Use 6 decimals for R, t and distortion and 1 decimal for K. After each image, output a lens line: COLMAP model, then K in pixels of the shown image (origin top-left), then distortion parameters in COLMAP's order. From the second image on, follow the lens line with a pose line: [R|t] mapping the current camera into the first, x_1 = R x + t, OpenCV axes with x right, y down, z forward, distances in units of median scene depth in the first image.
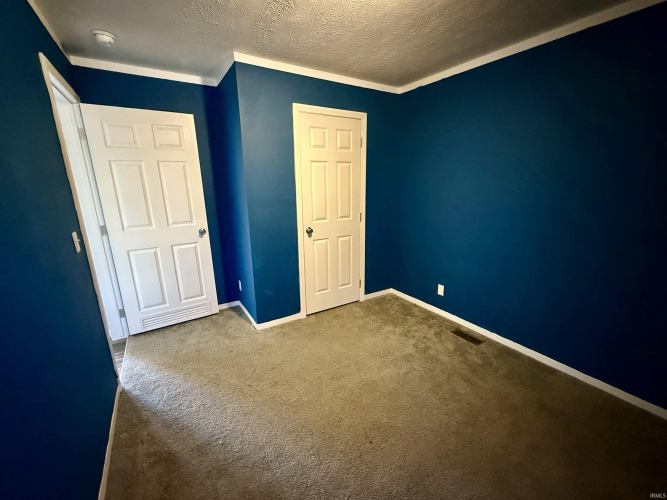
lens RADIAL K [[270.8, 0, 335.9], [0, 270.8, 248.4], [0, 0, 1]] dist [0.003379, 0.000072]
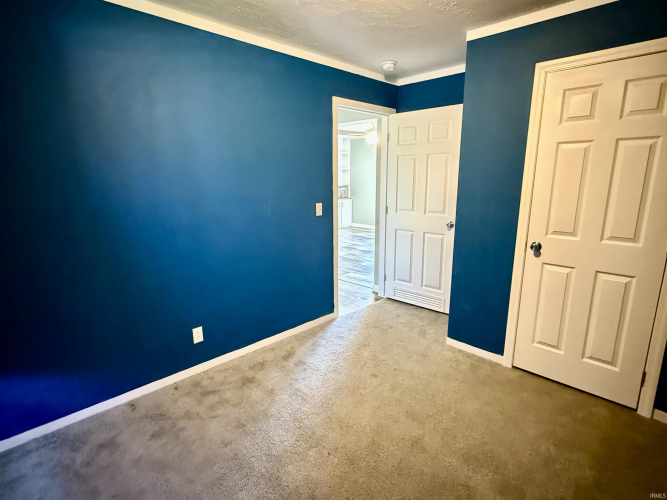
lens RADIAL K [[338.1, 0, 333.1], [0, 338.1, 246.9], [0, 0, 1]] dist [0.000601, -0.000085]
pose [[0.249795, 0.215928, -0.943916, 0.560965], [-0.230145, 0.960124, 0.158731, -0.081590], [0.940551, 0.177587, 0.289528, 0.282638]]
